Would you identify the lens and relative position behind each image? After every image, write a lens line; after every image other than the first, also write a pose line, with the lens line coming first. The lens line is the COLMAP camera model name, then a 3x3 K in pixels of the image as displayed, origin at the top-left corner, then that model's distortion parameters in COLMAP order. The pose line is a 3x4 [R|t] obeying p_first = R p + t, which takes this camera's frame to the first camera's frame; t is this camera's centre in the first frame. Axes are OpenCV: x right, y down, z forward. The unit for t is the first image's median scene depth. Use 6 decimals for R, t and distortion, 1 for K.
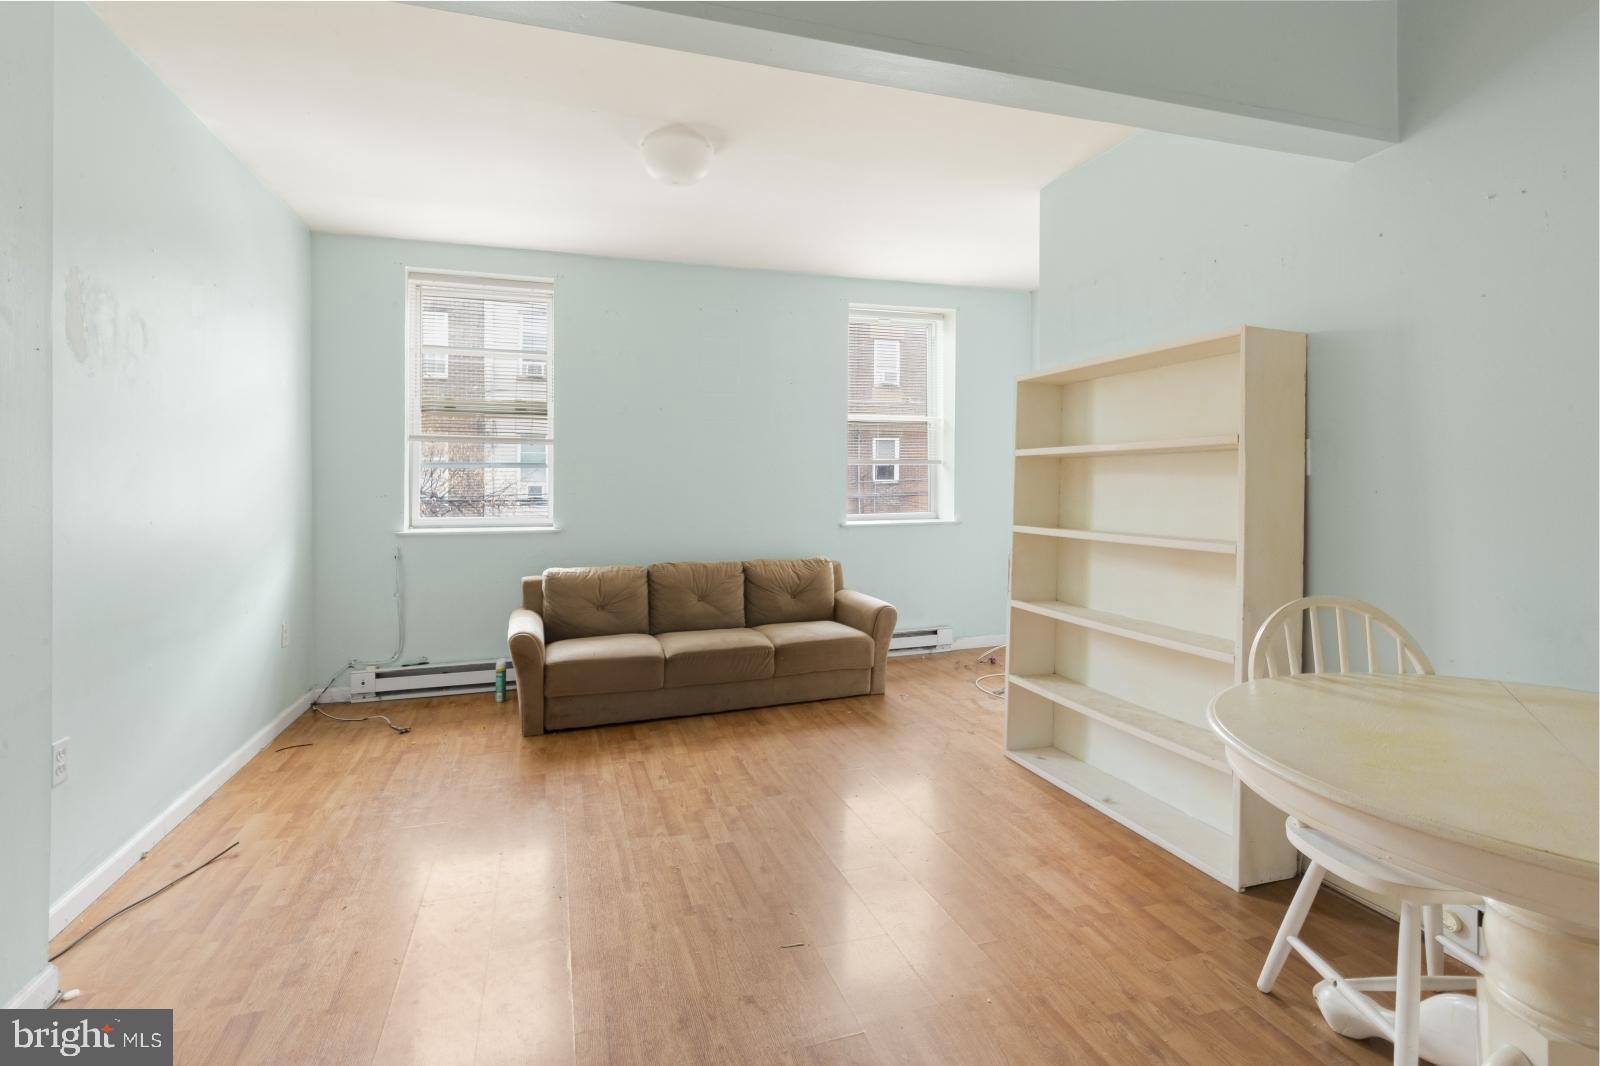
lens RADIAL K [[718.5, 0, 756.1], [0, 718.5, 468.4], [0, 0, 1]] dist [0.000553, 0.000955]
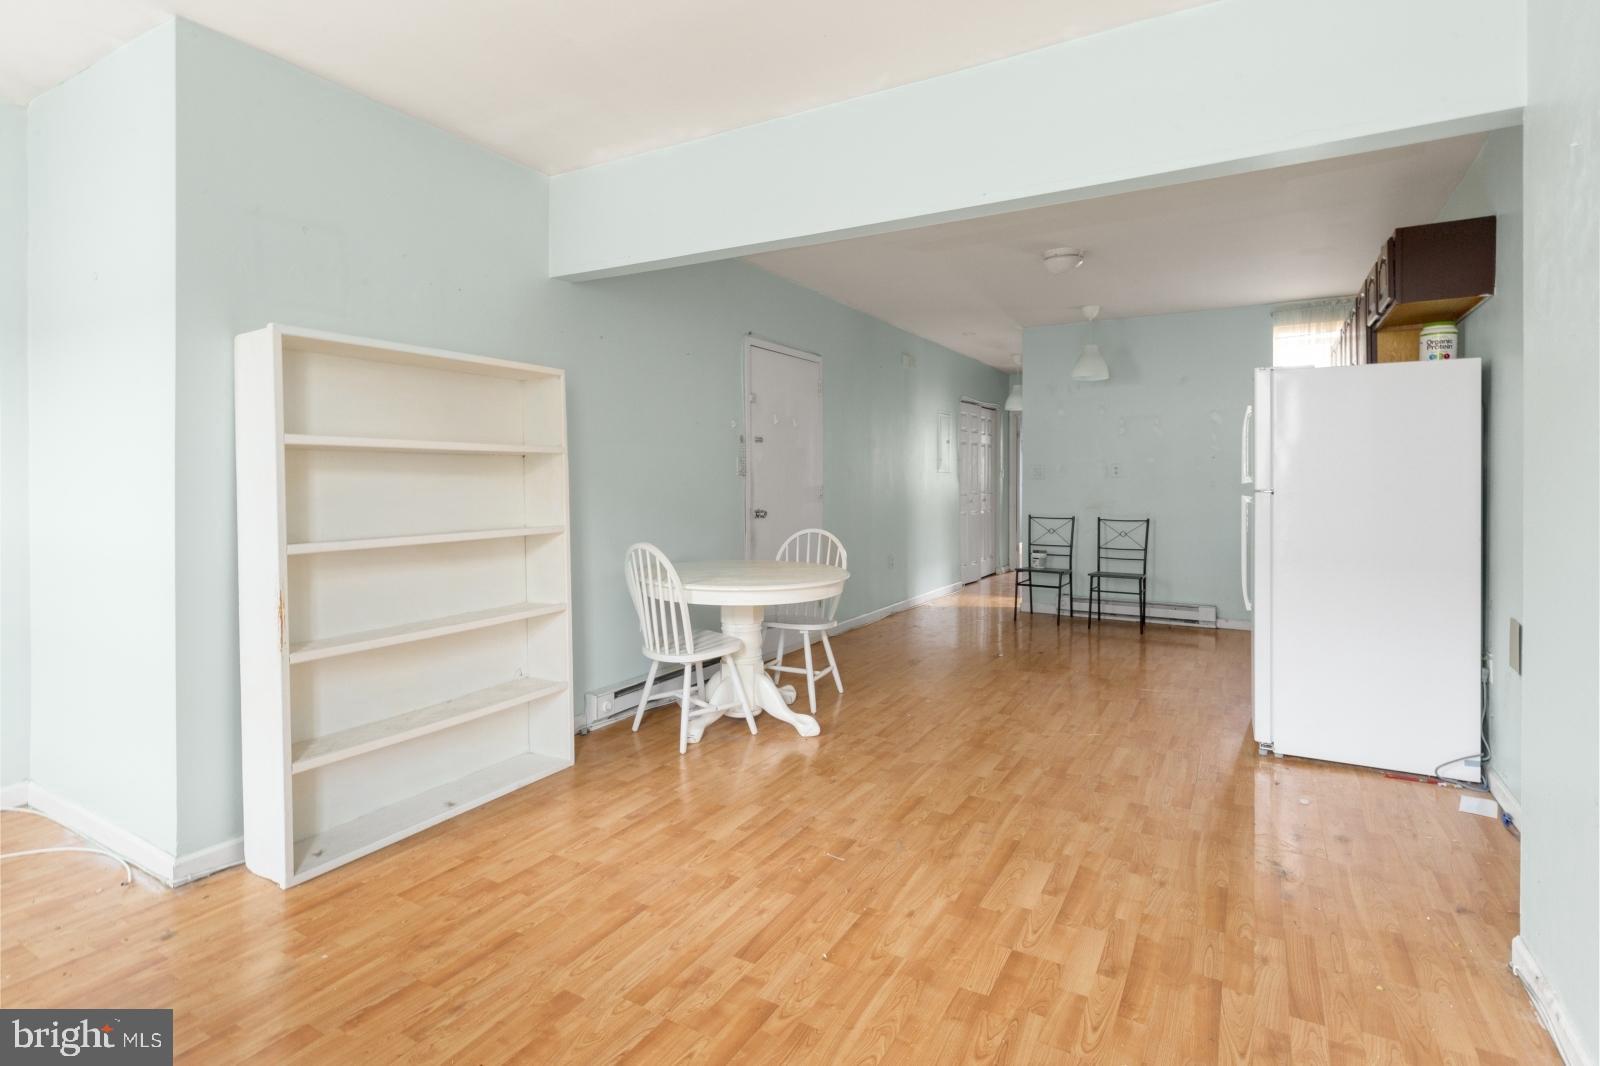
lens RADIAL K [[734.3, 0, 800.0], [0, 734.3, 484.8], [0, 0, 1]] dist [-0.002640, -0.002037]
pose [[-0.675780, 0.001558, 0.737102, -0.644258], [-0.007582, 0.999930, -0.009065, 0.025273], [-0.737065, -0.011714, -0.675721, 1.456801]]
